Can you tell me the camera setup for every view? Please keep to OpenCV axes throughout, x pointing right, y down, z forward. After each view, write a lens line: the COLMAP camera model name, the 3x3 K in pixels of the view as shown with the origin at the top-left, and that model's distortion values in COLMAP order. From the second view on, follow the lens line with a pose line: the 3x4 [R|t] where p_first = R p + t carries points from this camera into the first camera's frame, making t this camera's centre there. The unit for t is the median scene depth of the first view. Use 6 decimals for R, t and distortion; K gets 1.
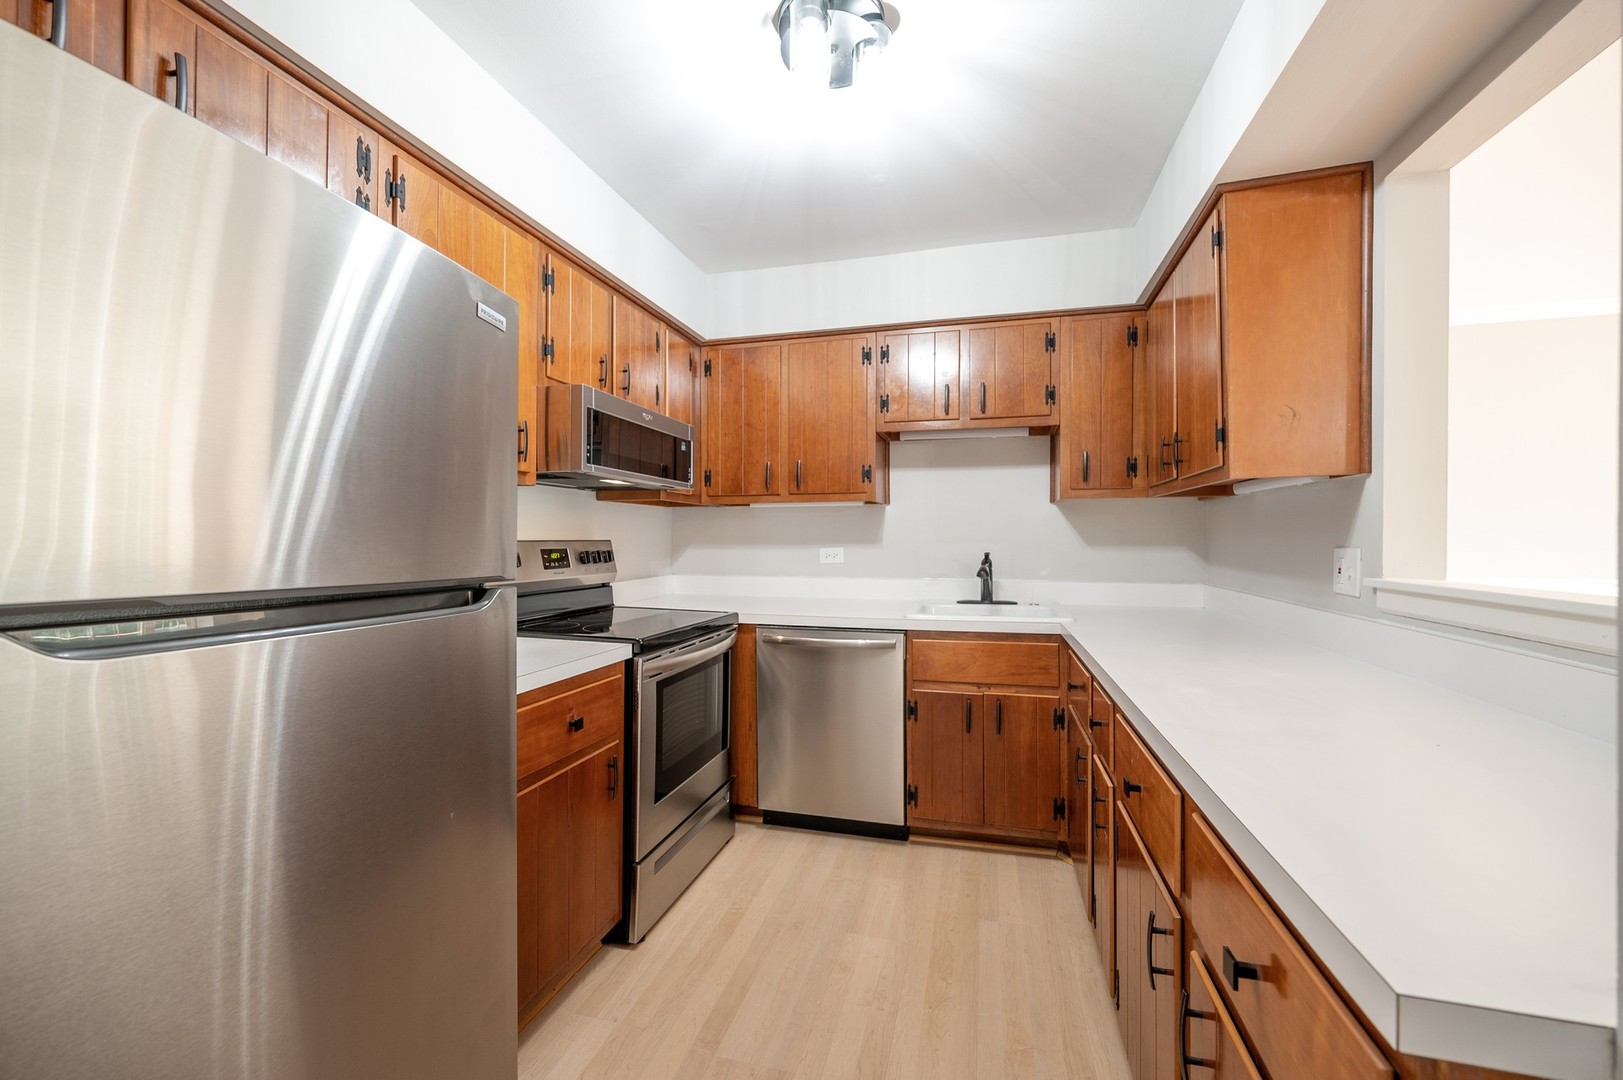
lens RADIAL K [[649.9, 0, 811.5], [0, 649.9, 540.0], [0, 0, 1]] dist [0.000201, -0.000114]
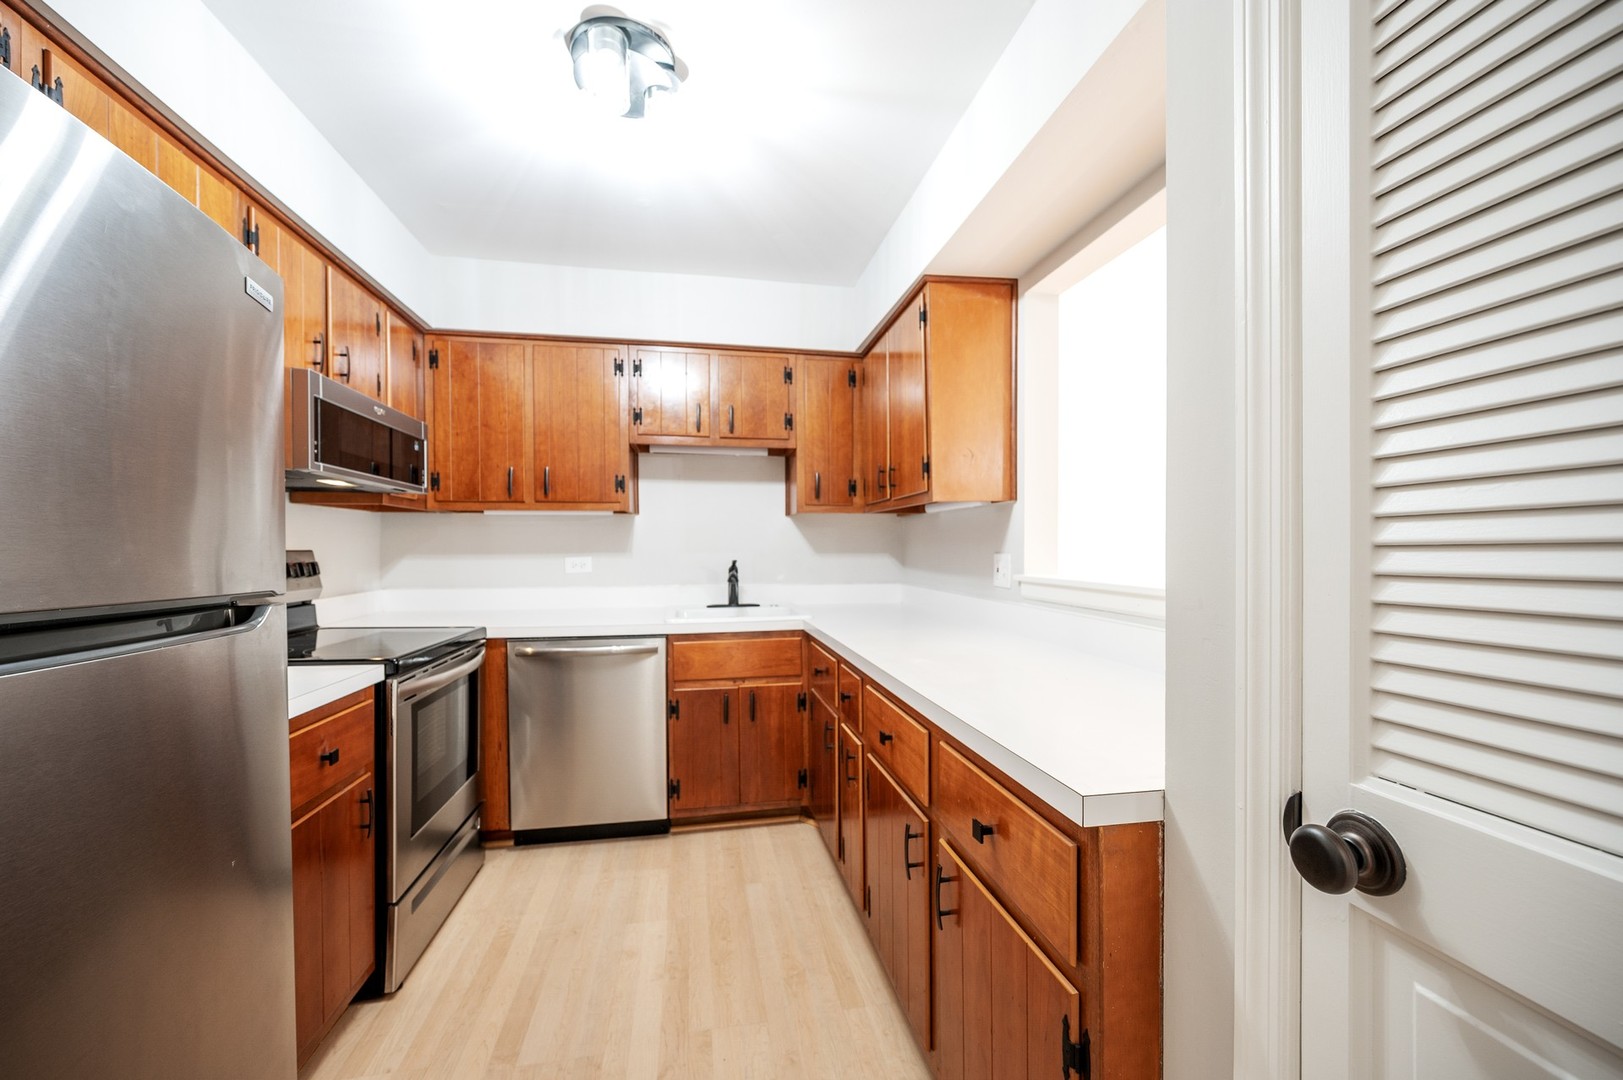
lens RADIAL K [[650.2, 0, 811.8], [0, 650.2, 554.3], [0, 0, 1]] dist [-0.000567, -0.000021]
pose [[0.901985, -0.006455, 0.431719, -0.104393], [0.003089, 0.999959, 0.008497, 0.000444], [-0.431756, -0.006330, 0.901968, -0.057280]]
